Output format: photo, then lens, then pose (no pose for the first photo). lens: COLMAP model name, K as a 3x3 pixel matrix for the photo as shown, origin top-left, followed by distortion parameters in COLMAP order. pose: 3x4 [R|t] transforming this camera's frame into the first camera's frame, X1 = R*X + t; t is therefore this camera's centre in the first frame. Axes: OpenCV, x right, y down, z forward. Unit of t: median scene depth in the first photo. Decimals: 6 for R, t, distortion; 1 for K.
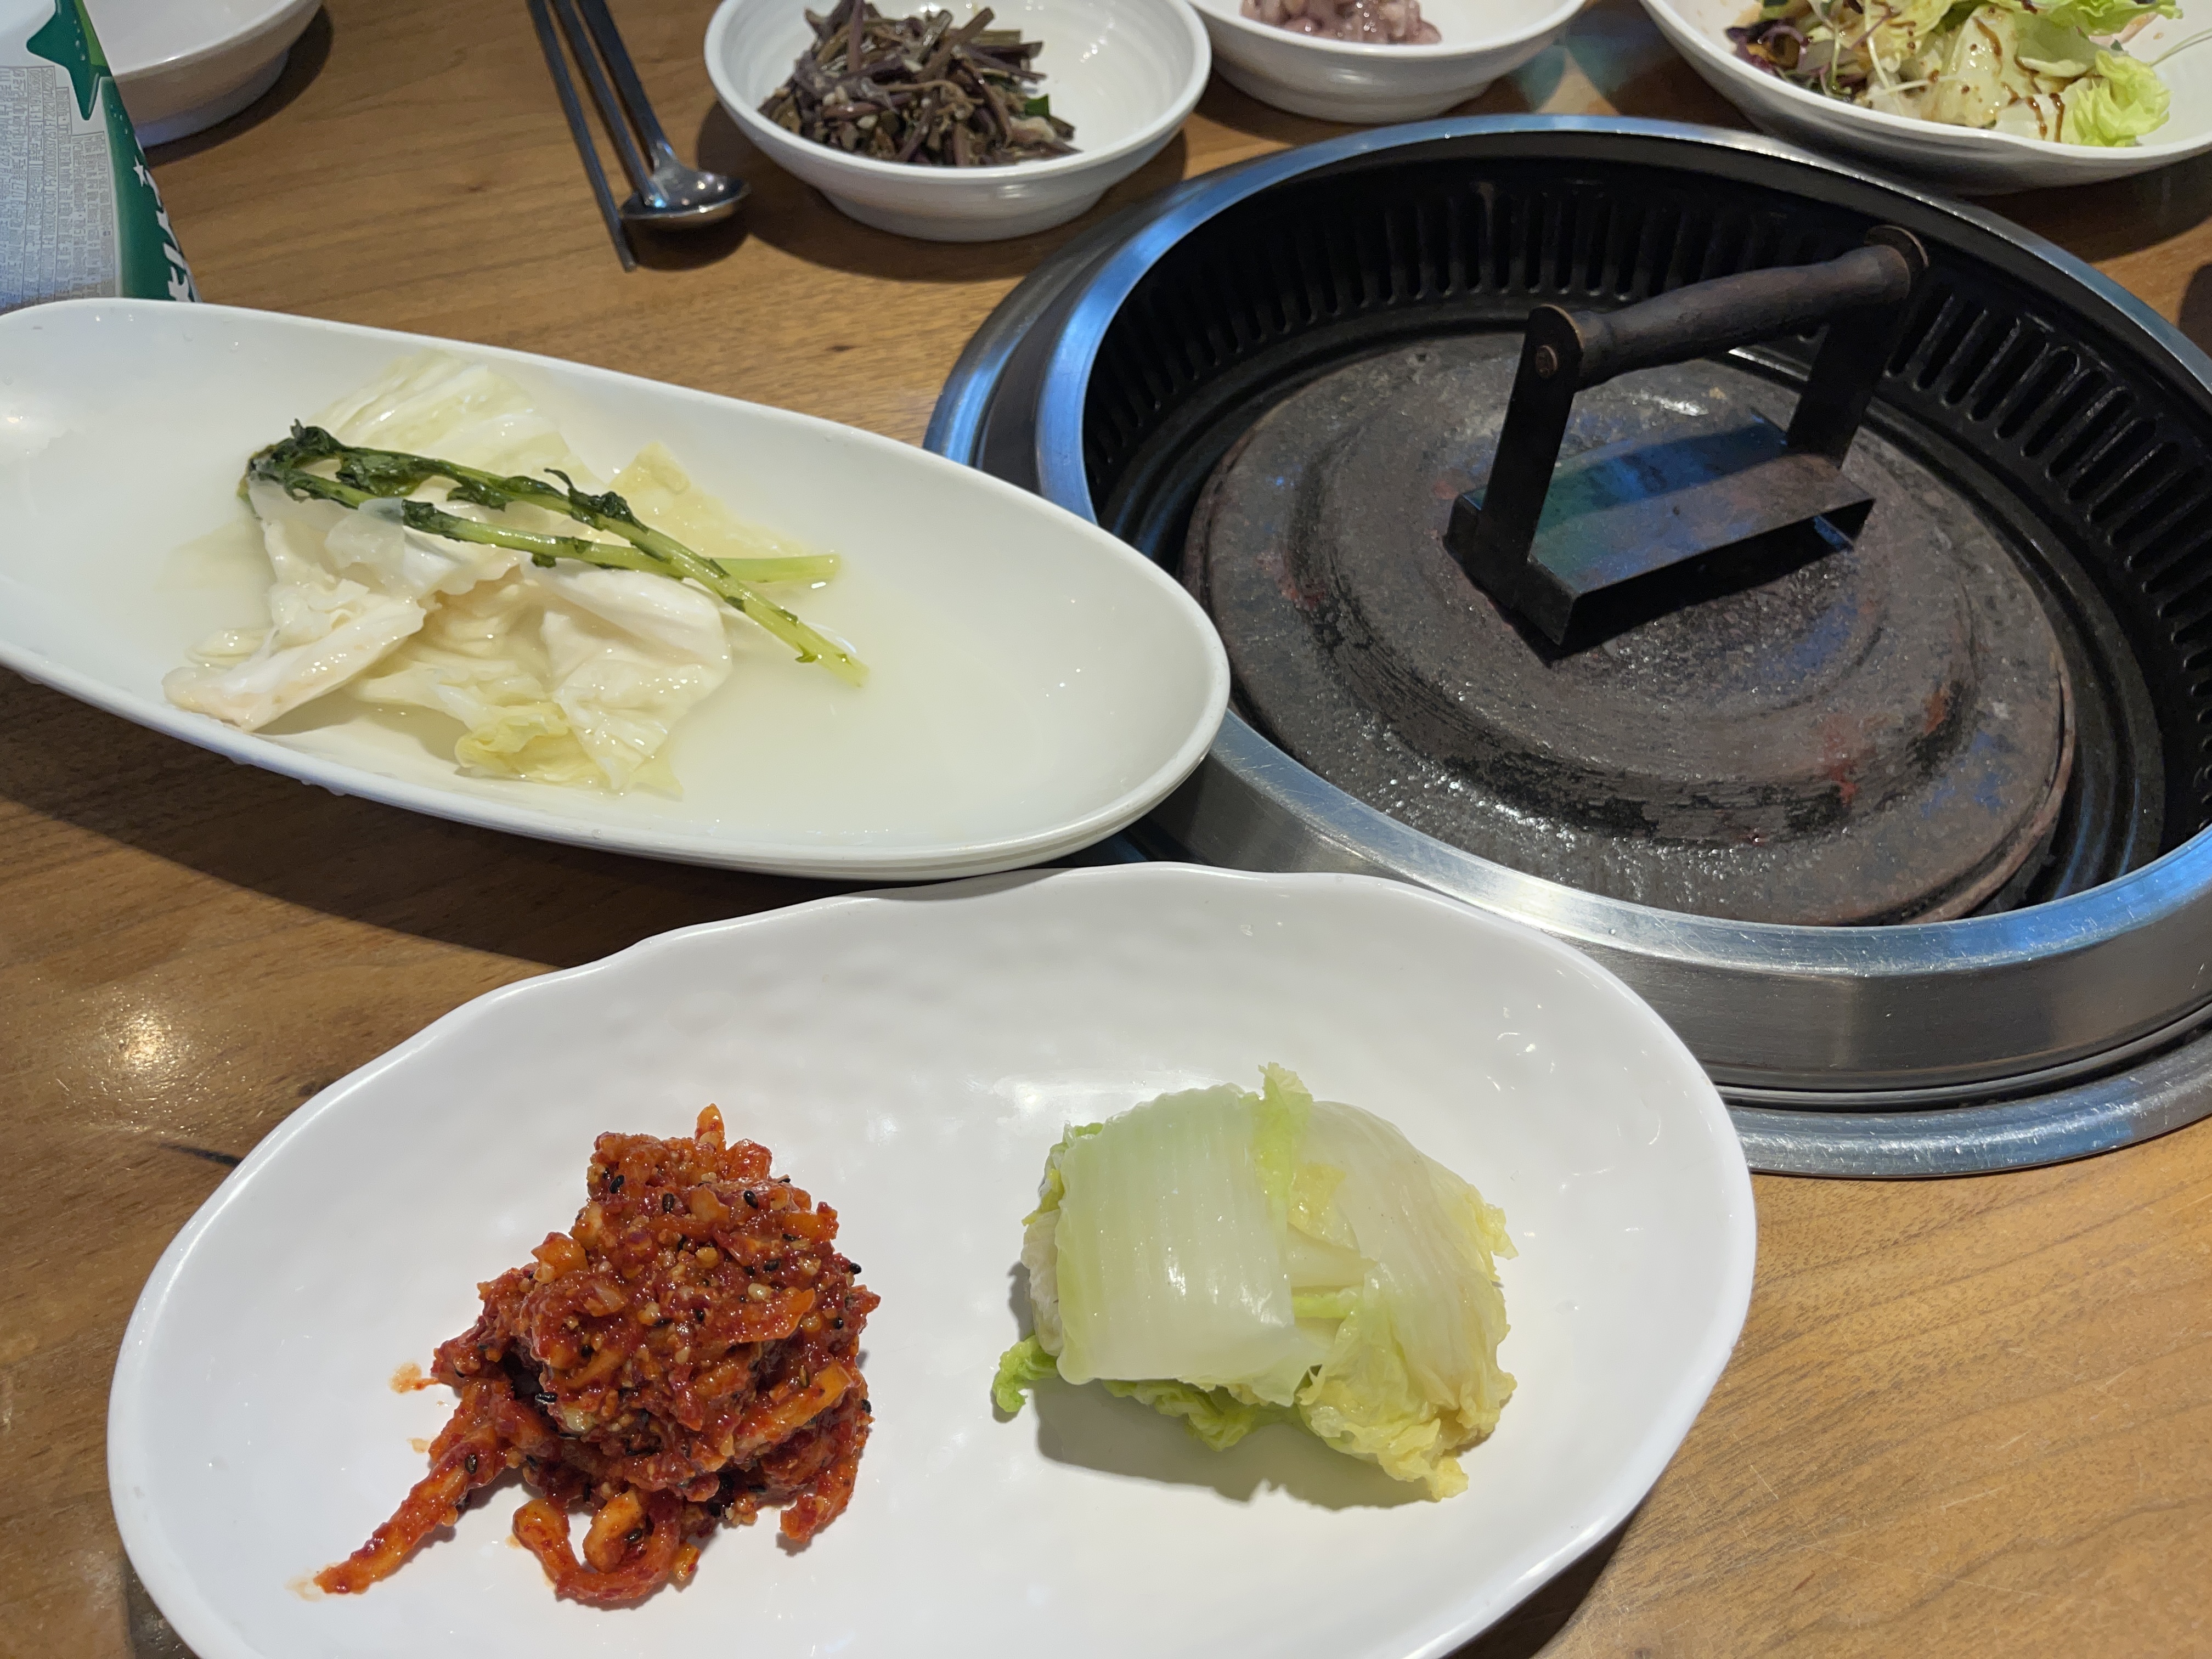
lens RADIAL K [[1662.4, 0, 1097.4], [0, 1662.4, 847.2], [0, 0, 1]] dist [0.036400, -0.067965]
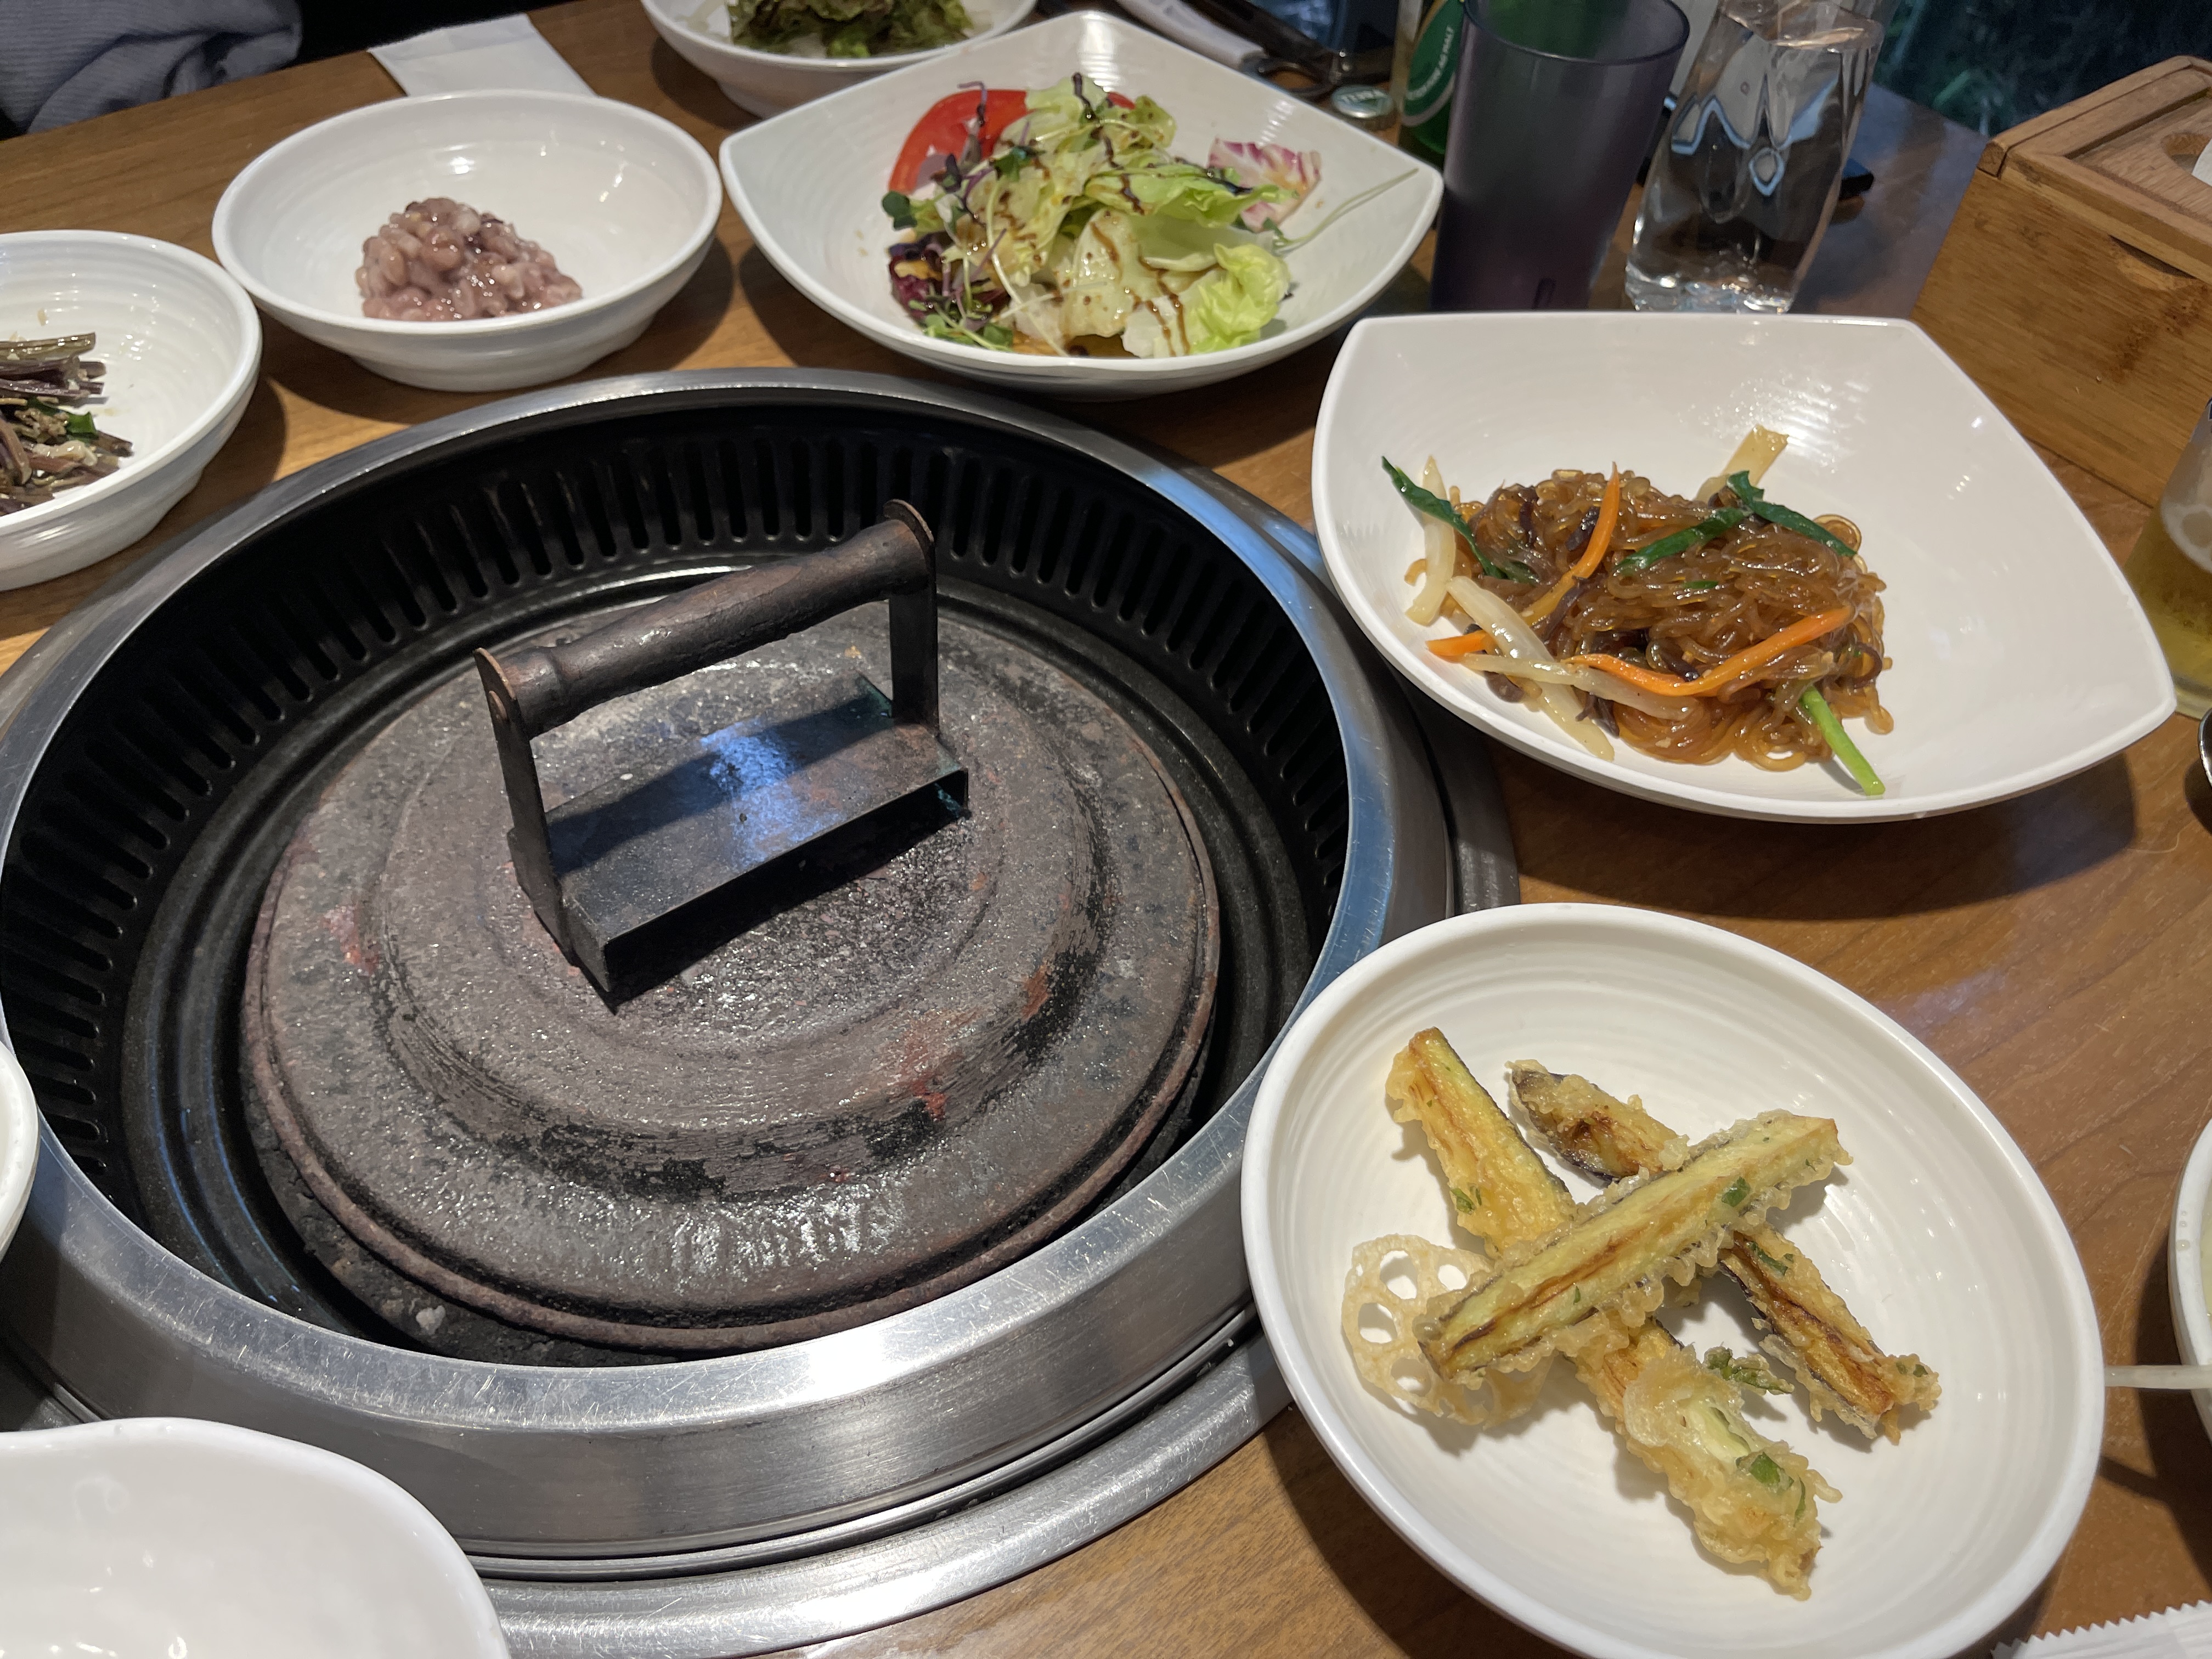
lens RADIAL K [[1662.4, 0, 1061.6], [0, 1662.4, 882.9], [0, 0, 1]] dist [0.036400, -0.067965]
pose [[0.978278, -0.151711, 0.141267, 0.375914], [0.157247, 0.987139, -0.028824, -0.108594], [-0.135077, 0.050412, 0.989552, 0.060328]]
